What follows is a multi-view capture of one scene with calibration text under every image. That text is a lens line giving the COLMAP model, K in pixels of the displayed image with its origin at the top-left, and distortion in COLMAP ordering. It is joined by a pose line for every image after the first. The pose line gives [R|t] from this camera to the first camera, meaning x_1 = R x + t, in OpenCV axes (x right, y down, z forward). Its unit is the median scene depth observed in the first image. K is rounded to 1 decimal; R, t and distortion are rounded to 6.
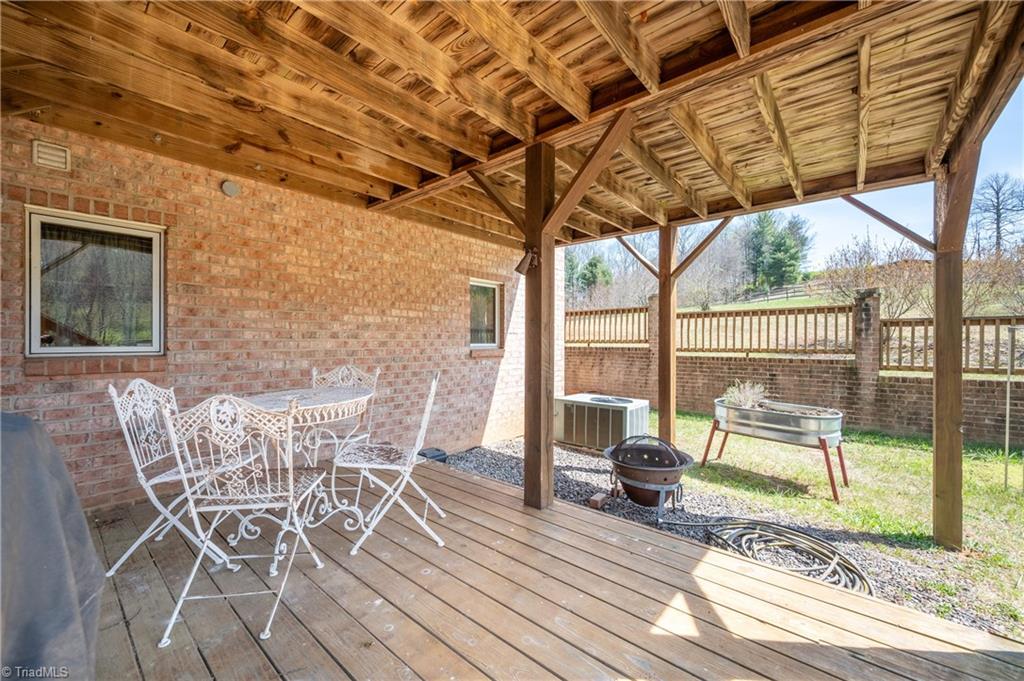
lens RADIAL K [[407.1, 0, 515.6], [0, 407.1, 340.9], [0, 0, 1]] dist [0.000888, -0.000382]
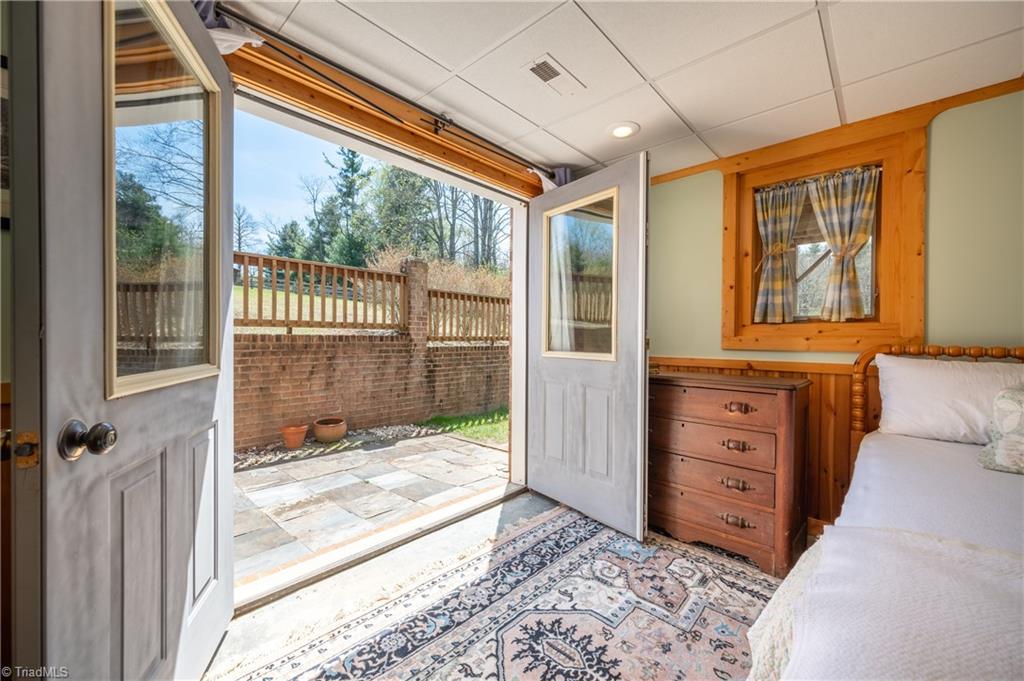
lens RADIAL K [[407.1, 0, 512.4], [0, 407.1, 342.3], [0, 0, 1]] dist [0.000888, -0.000382]
pose [[0.035351, -0.005498, 0.999360, -0.365054], [0.001375, 0.999984, 0.005453, 0.025227], [-0.999374, 0.001182, 0.035358, 0.852924]]
